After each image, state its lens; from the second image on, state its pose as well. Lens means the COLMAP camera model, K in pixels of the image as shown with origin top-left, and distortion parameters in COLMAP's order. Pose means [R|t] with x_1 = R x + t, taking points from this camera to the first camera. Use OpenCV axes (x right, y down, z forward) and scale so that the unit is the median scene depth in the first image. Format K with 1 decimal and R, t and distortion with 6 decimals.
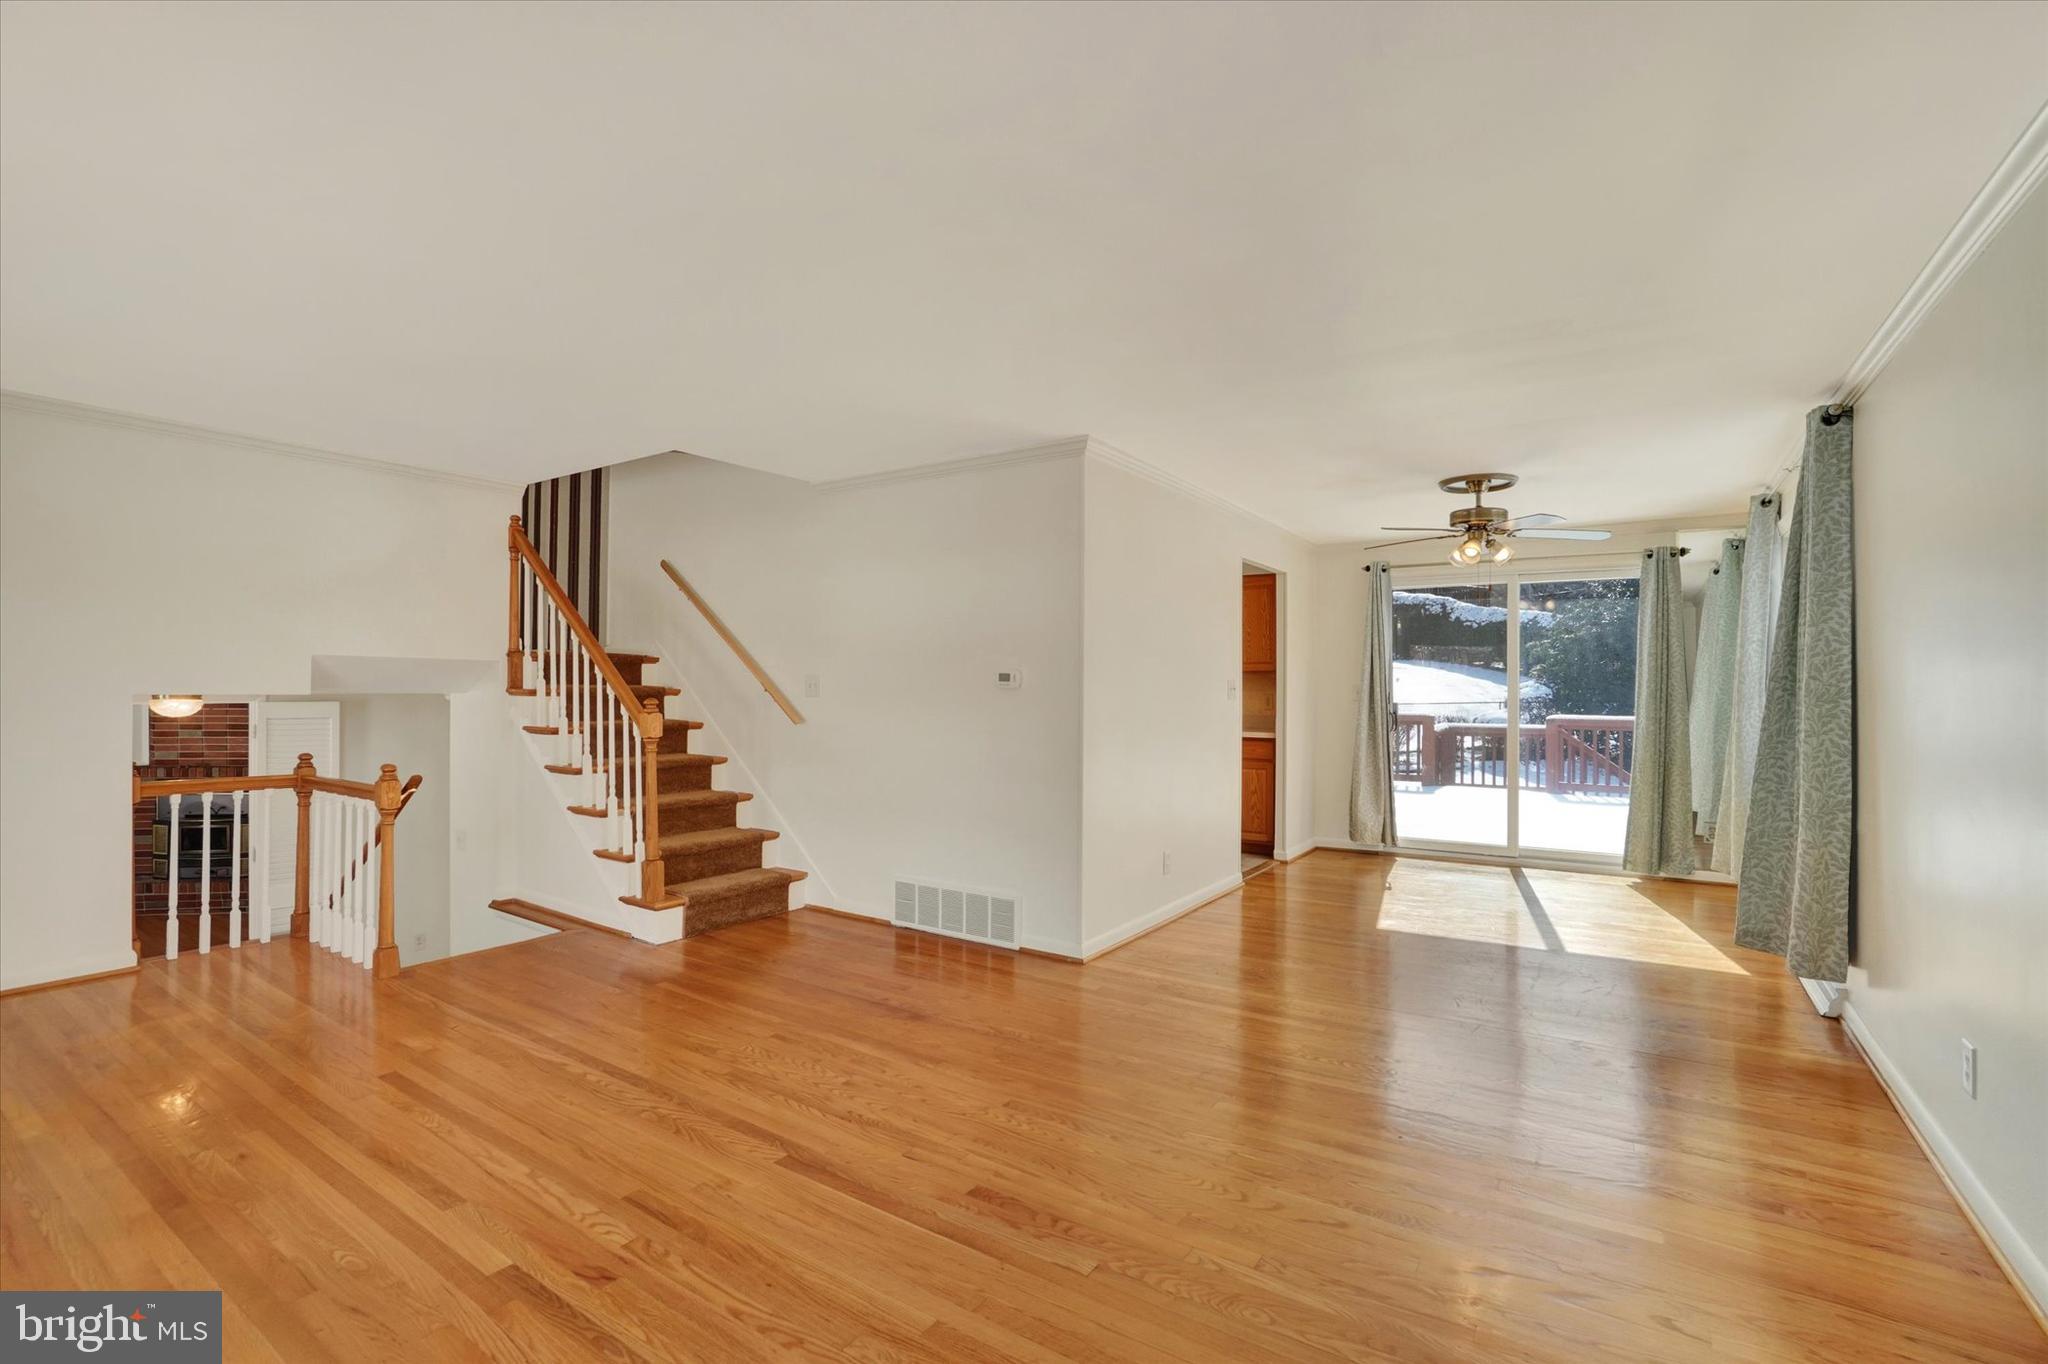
lens RADIAL K [[890.4, 0, 1025.1], [0, 890.4, 694.4], [0, 0, 1]] dist [-0.001487, -0.000205]
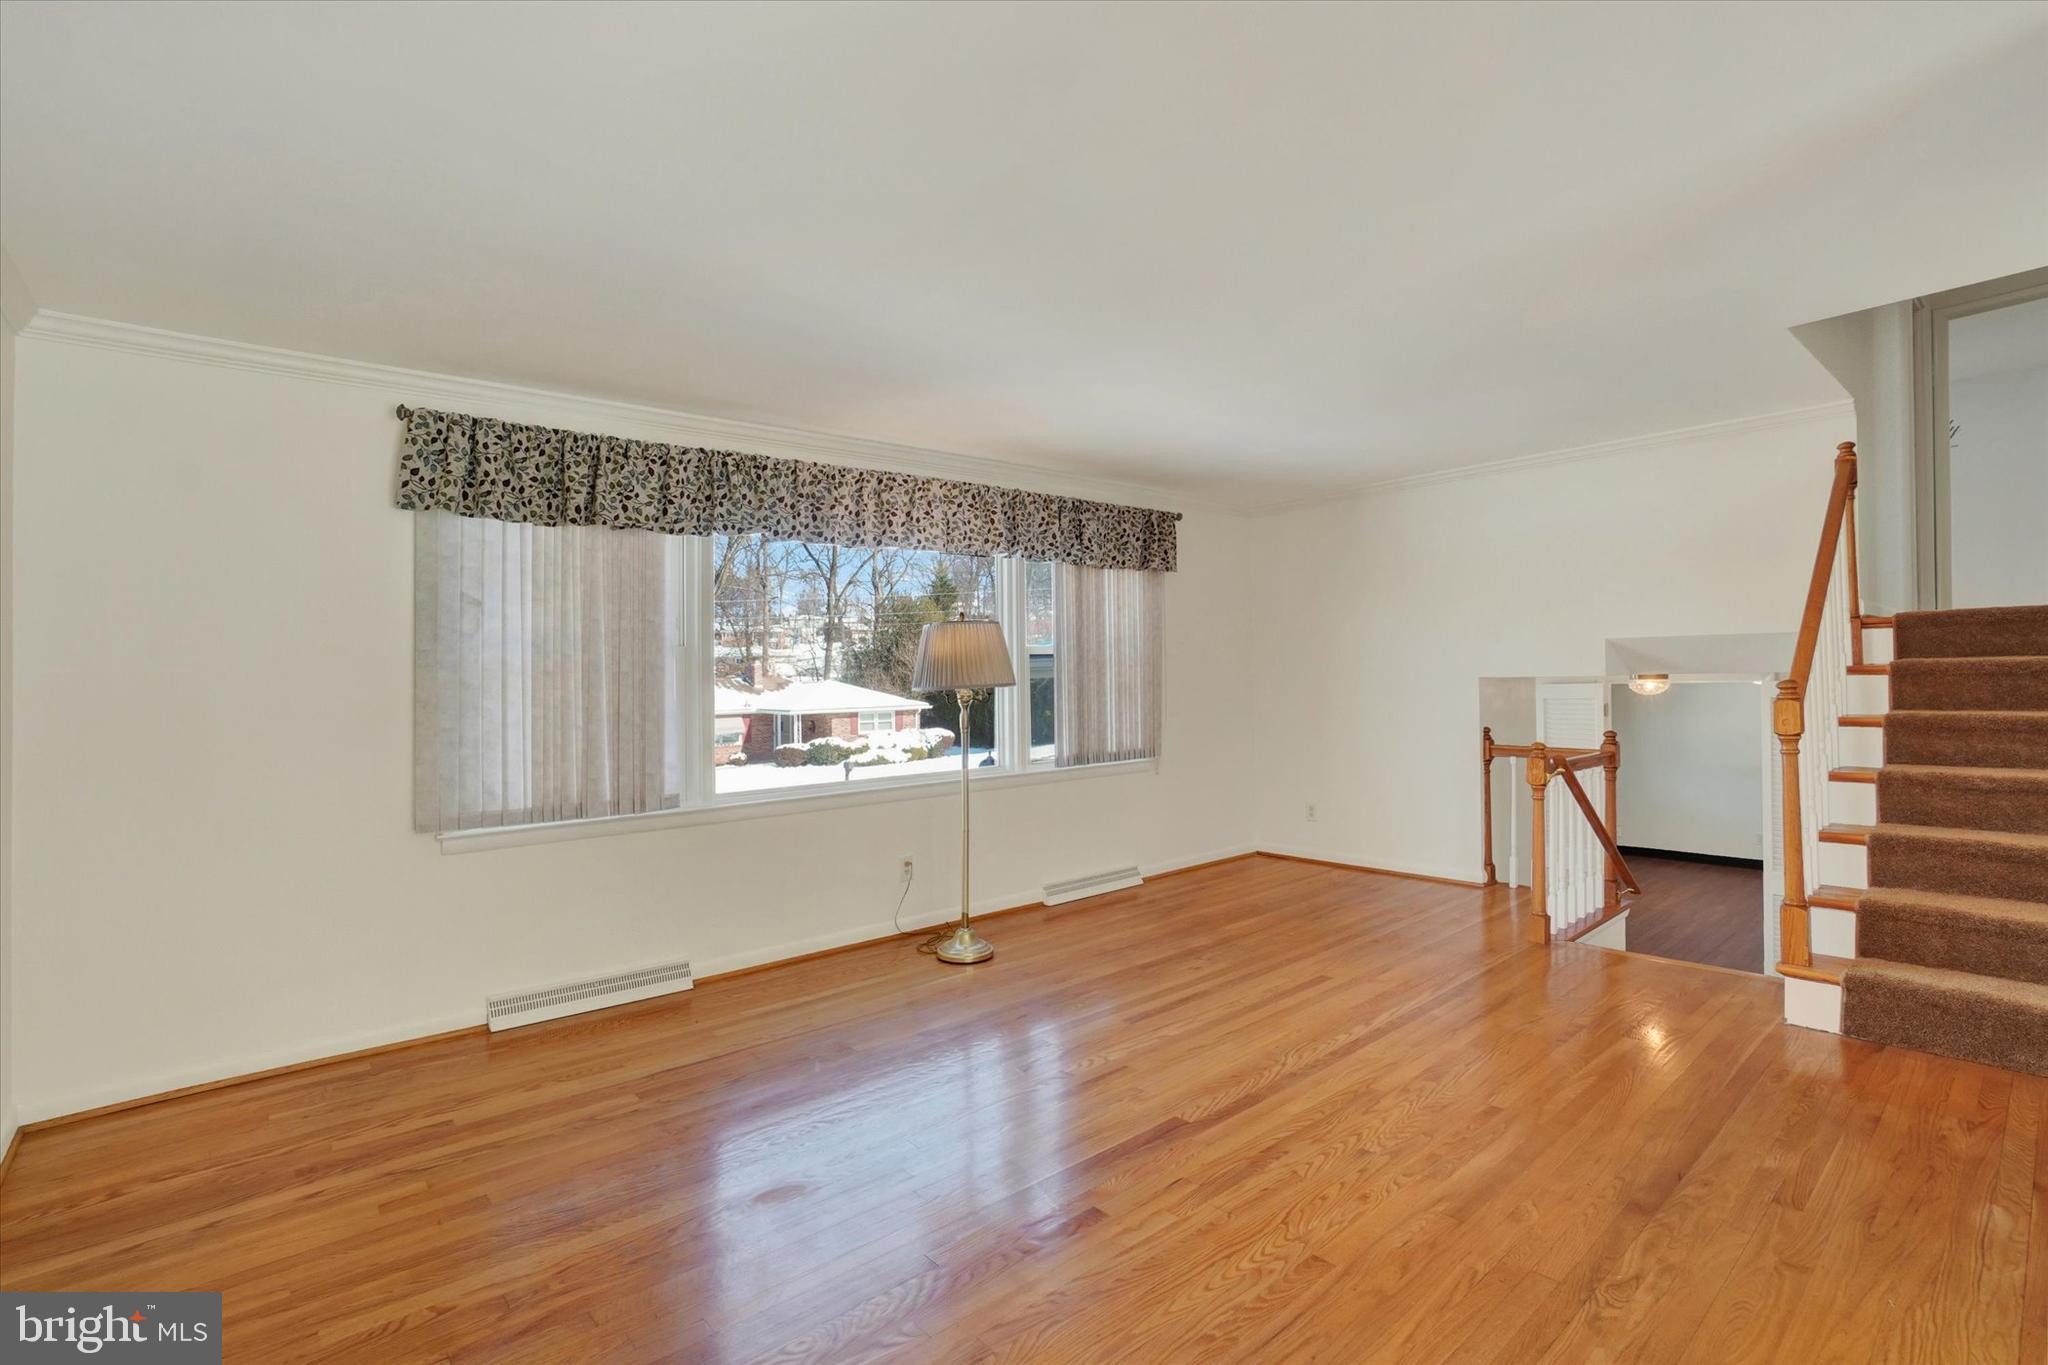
lens RADIAL K [[992.8, 0, 1026.1], [0, 992.8, 672.1], [0, 0, 1]] dist [-0.028373, 0.000214]
pose [[-0.241025, -0.005498, -0.970503, 0.764041], [0.014488, 0.999852, -0.009263, -0.004800], [0.970411, -0.016293, -0.240909, 0.922600]]
